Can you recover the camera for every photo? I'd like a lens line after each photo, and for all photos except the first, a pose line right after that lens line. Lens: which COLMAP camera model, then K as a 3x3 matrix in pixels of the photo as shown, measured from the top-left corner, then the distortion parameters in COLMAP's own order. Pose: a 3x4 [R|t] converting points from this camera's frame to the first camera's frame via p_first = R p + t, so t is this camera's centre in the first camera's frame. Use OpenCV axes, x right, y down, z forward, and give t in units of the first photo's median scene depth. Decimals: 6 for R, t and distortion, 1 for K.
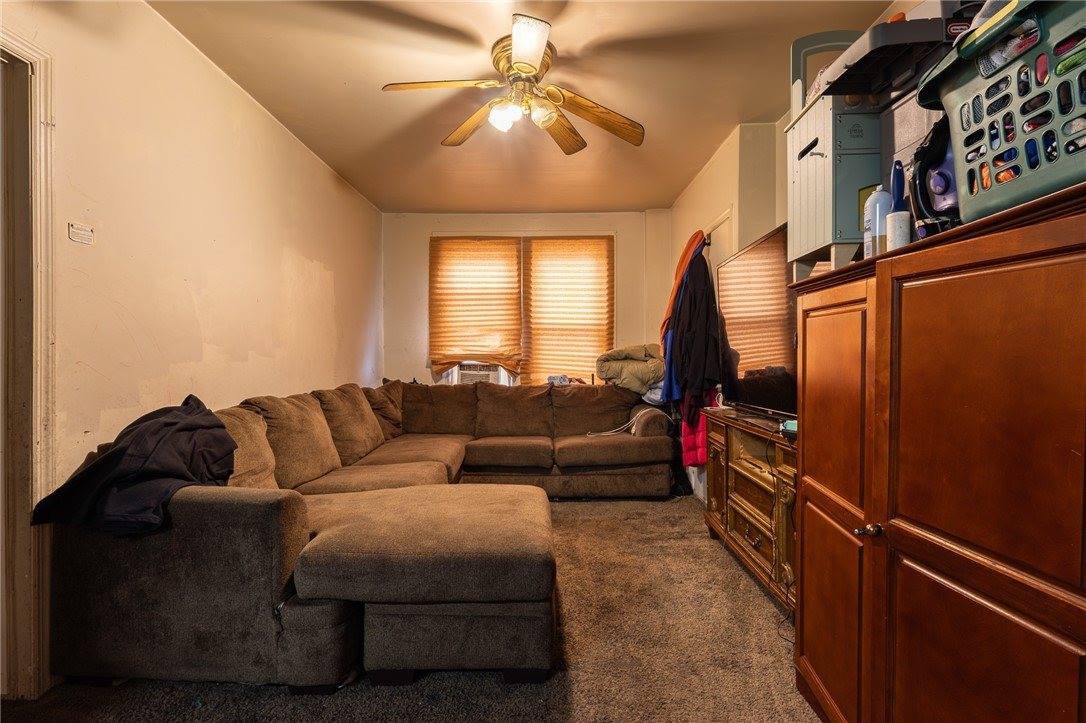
lens RADIAL K [[511.0, 0, 539.5], [0, 511.0, 361.9], [0, 0, 1]] dist [0.002003, 0.000242]
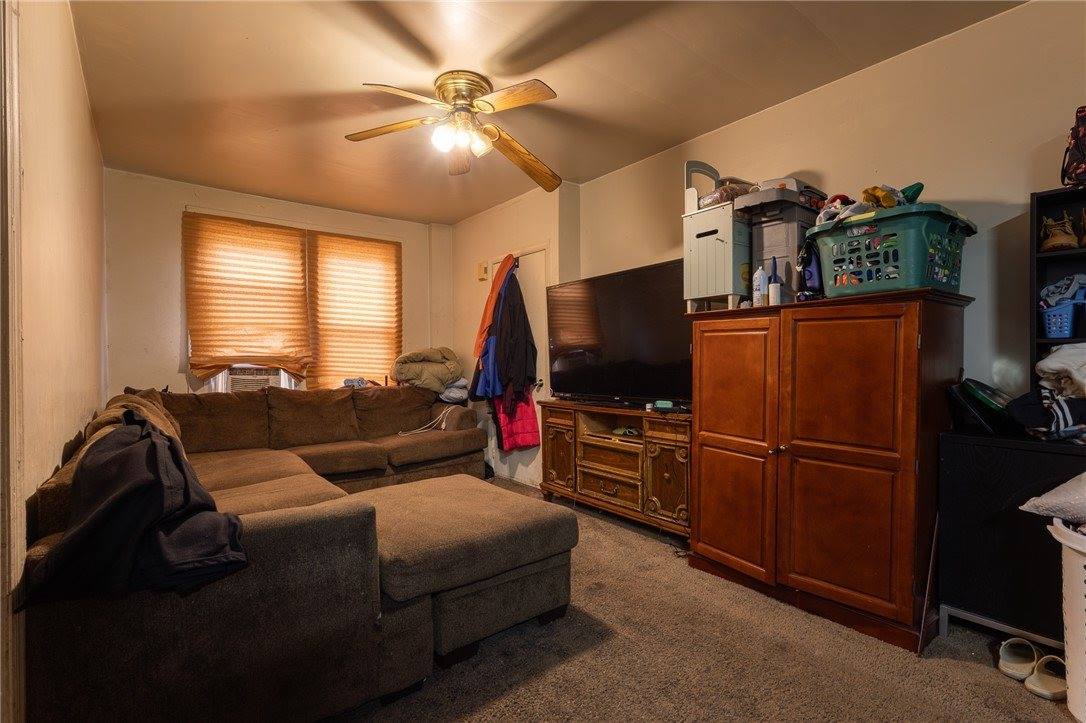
lens RADIAL K [[511.0, 0, 539.5], [0, 511.0, 361.9], [0, 0, 1]] dist [0.002003, 0.000242]
pose [[0.776212, -0.004443, 0.630456, -0.295420], [0.007101, 0.999973, -0.001697, -0.000498], [-0.630432, 0.005794, 0.776223, 0.017826]]
